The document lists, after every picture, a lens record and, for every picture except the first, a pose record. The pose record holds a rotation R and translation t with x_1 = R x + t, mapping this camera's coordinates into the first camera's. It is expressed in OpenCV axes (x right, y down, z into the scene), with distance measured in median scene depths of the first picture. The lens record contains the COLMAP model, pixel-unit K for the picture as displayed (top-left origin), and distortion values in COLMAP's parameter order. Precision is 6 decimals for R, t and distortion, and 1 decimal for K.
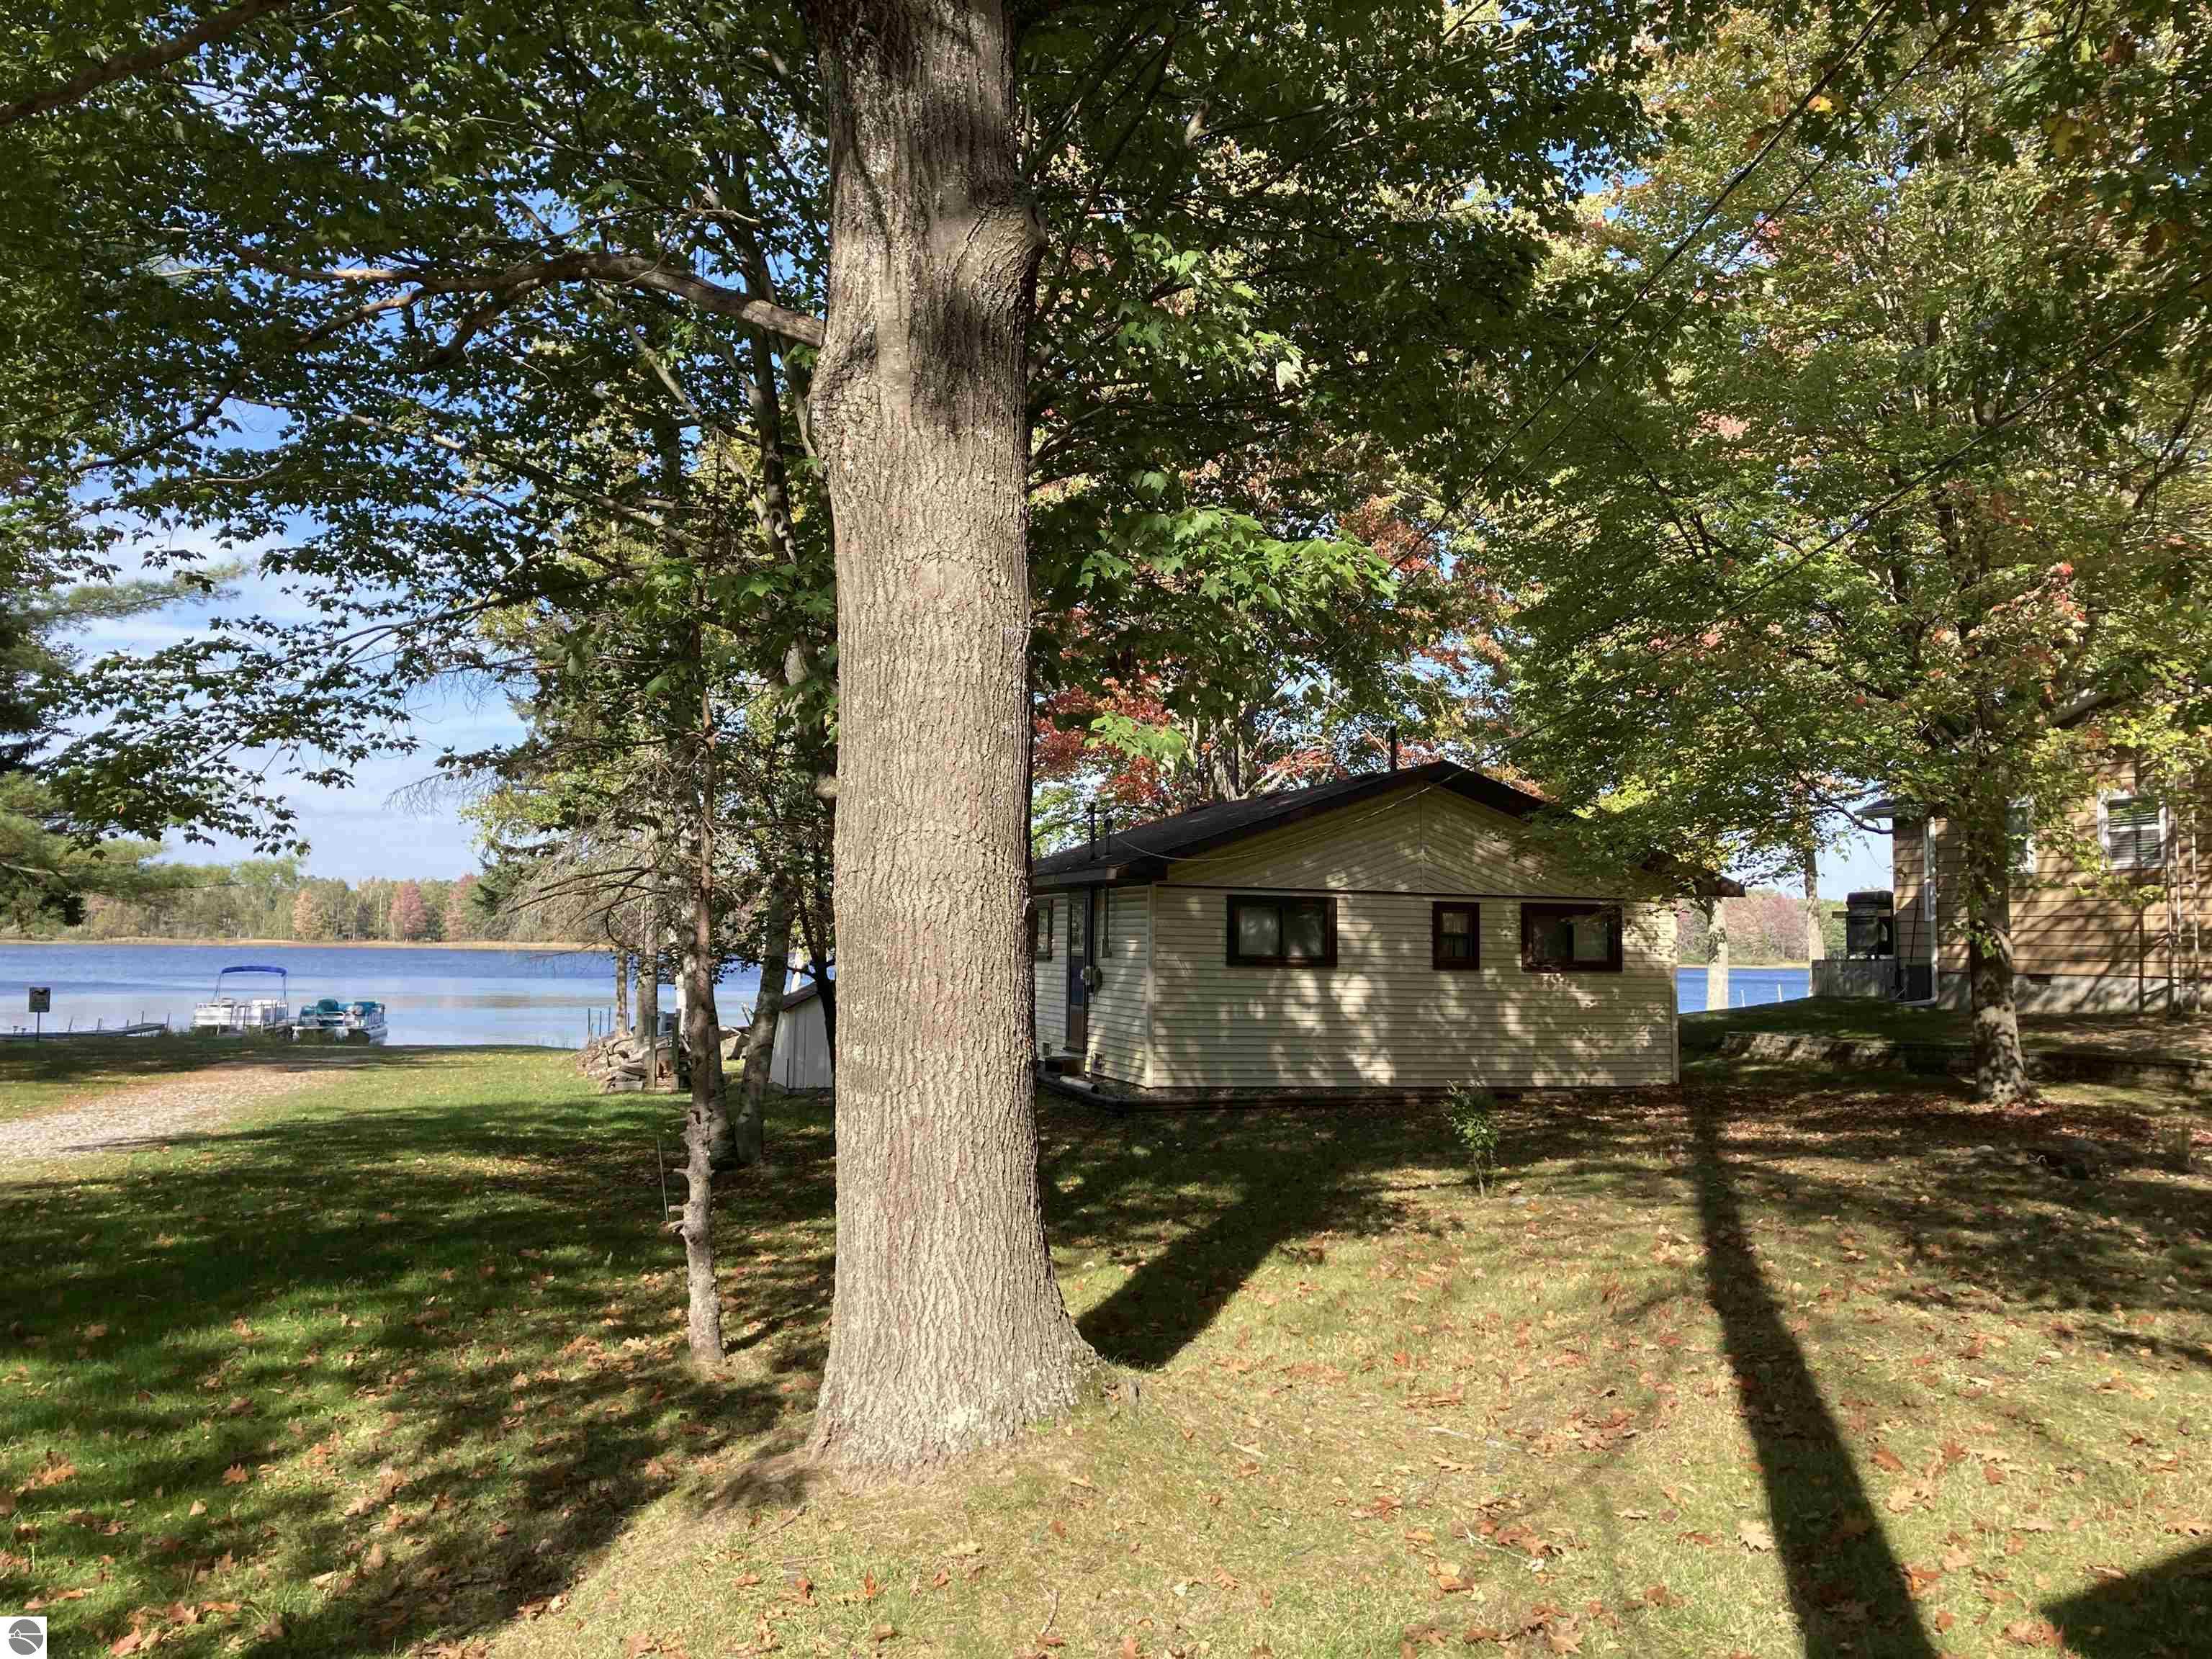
lens RADIAL K [[1855.3, 0, 1113.2], [0, 1855.3, 822.9], [0, 0, 1]] dist [-0.011953, -0.006746]
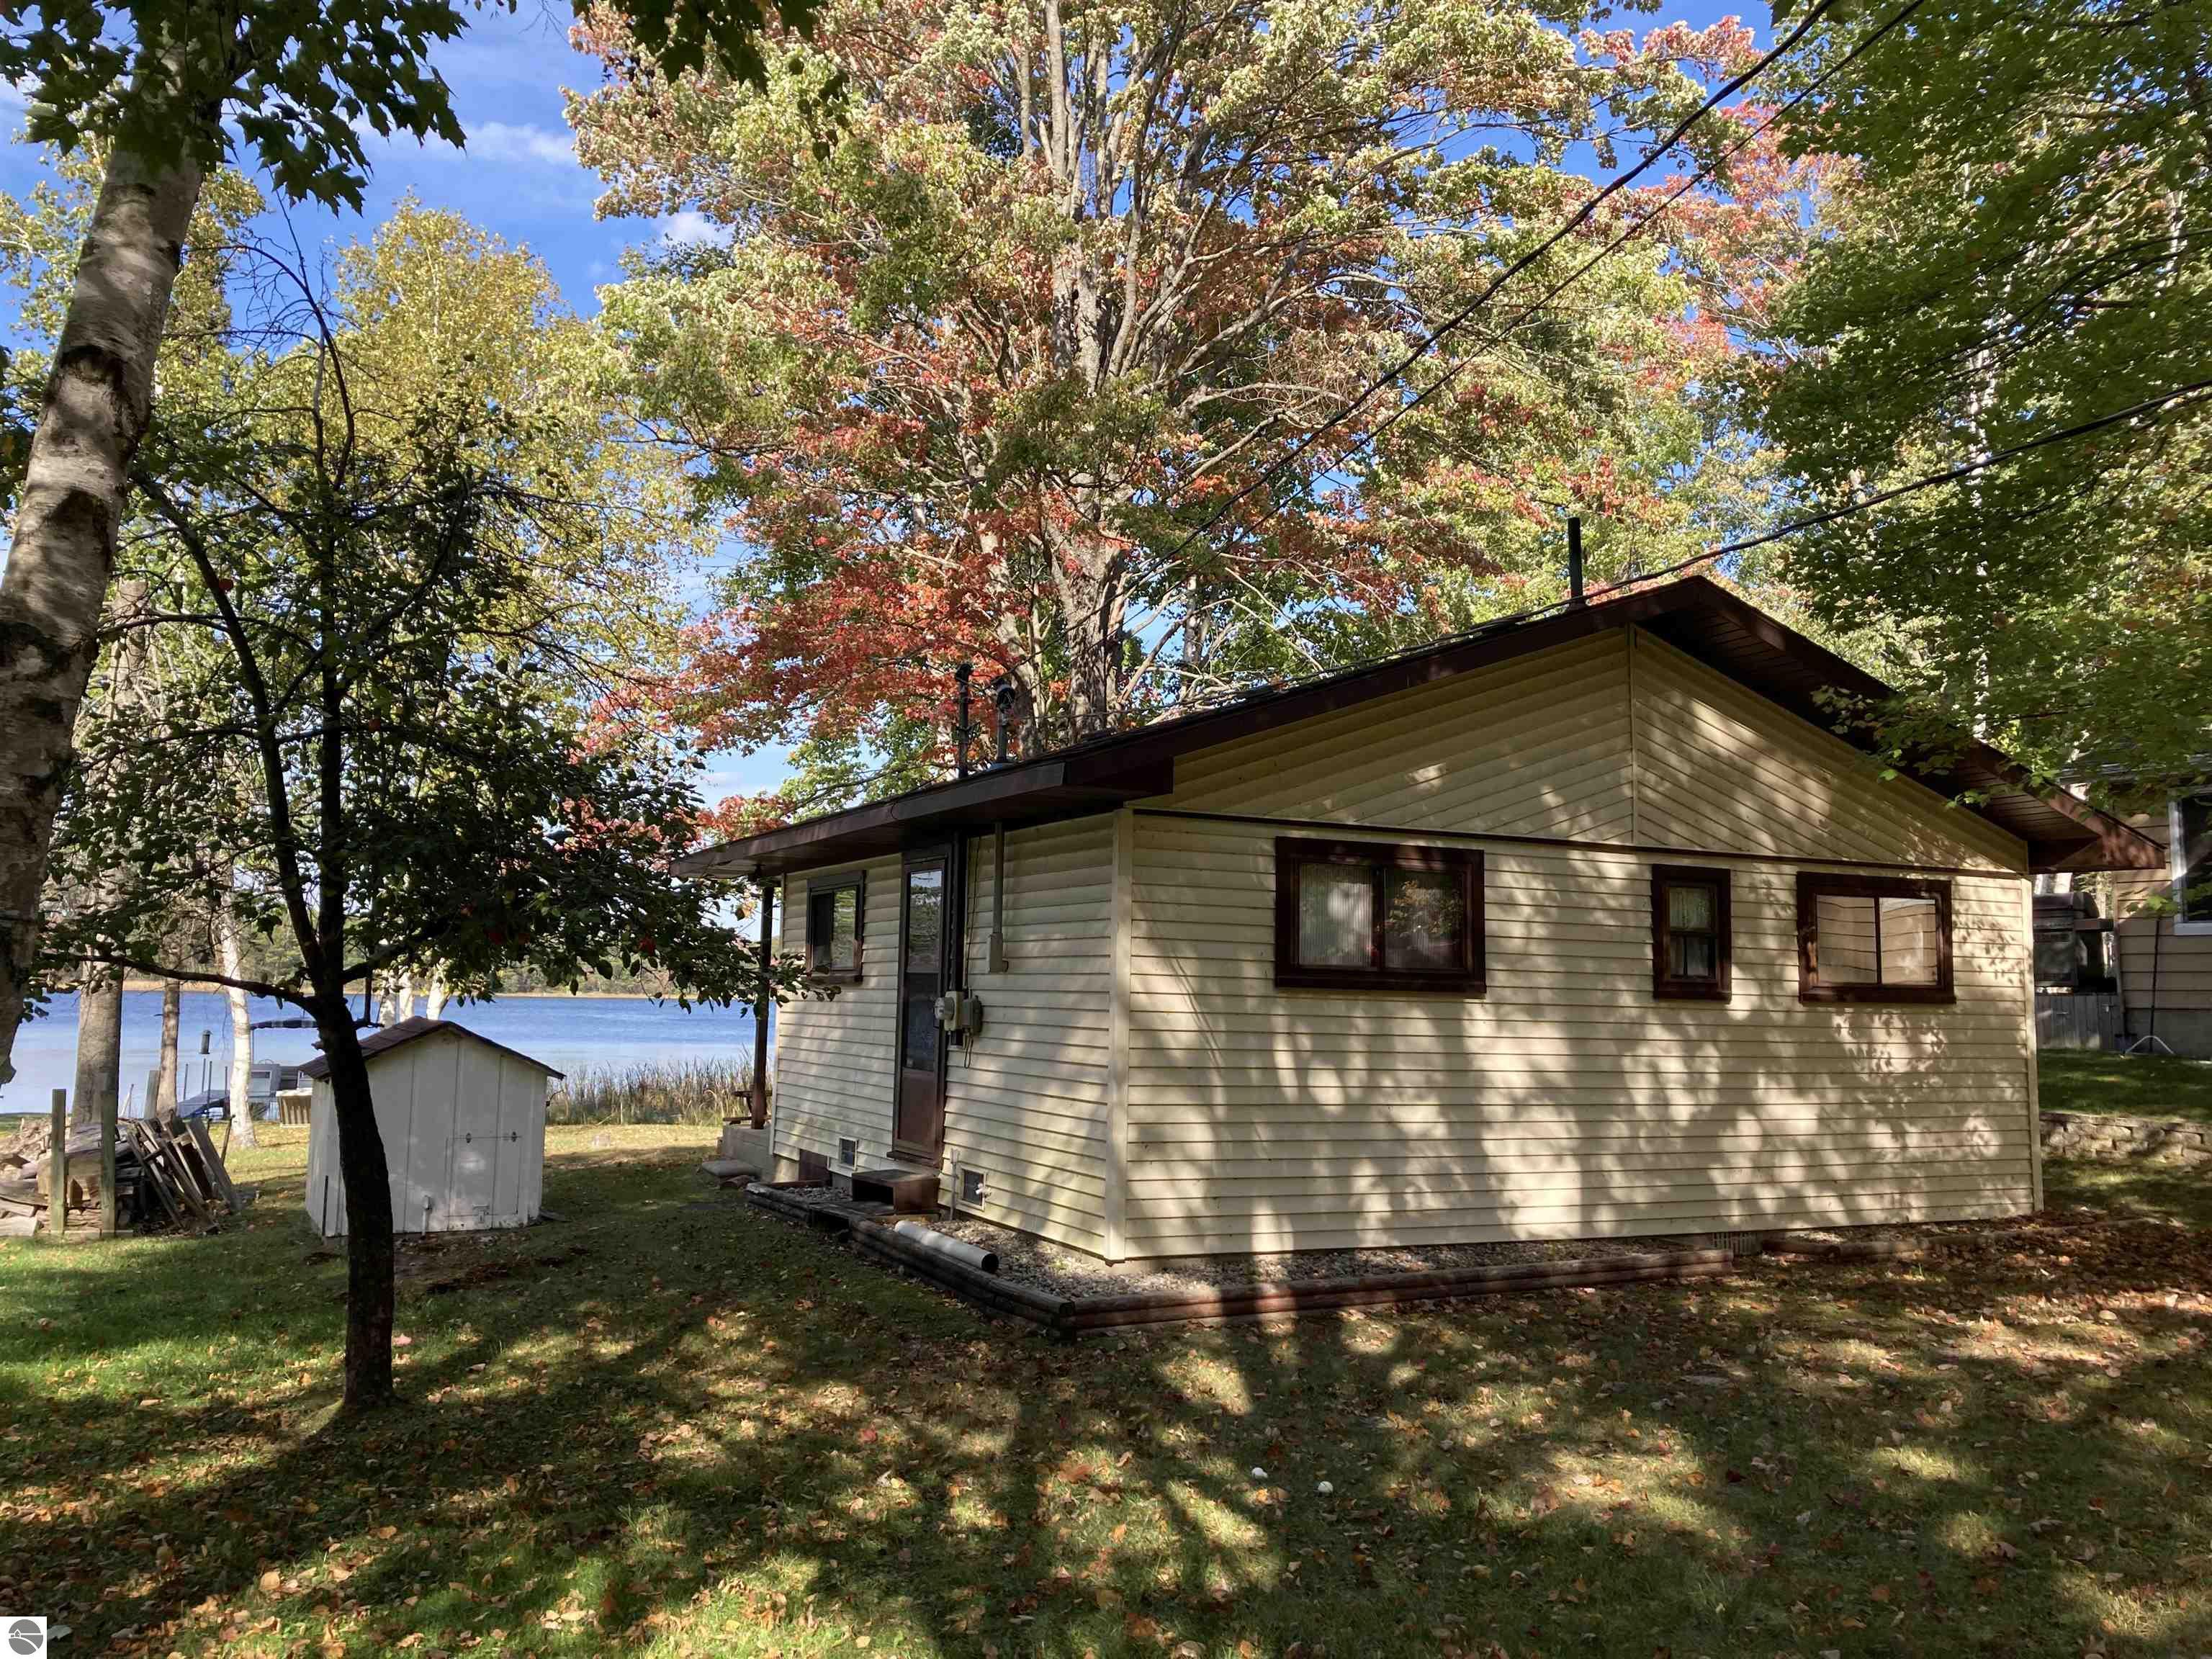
lens RADIAL K [[1855.3, 0, 1113.2], [0, 1855.3, 822.9], [0, 0, 1]] dist [-0.011953, -0.006746]
pose [[0.987992, 0.016622, 0.153609, -0.049138], [-0.012511, 0.999538, -0.027689, 0.046695], [-0.153999, 0.025435, 0.987744, 0.521495]]
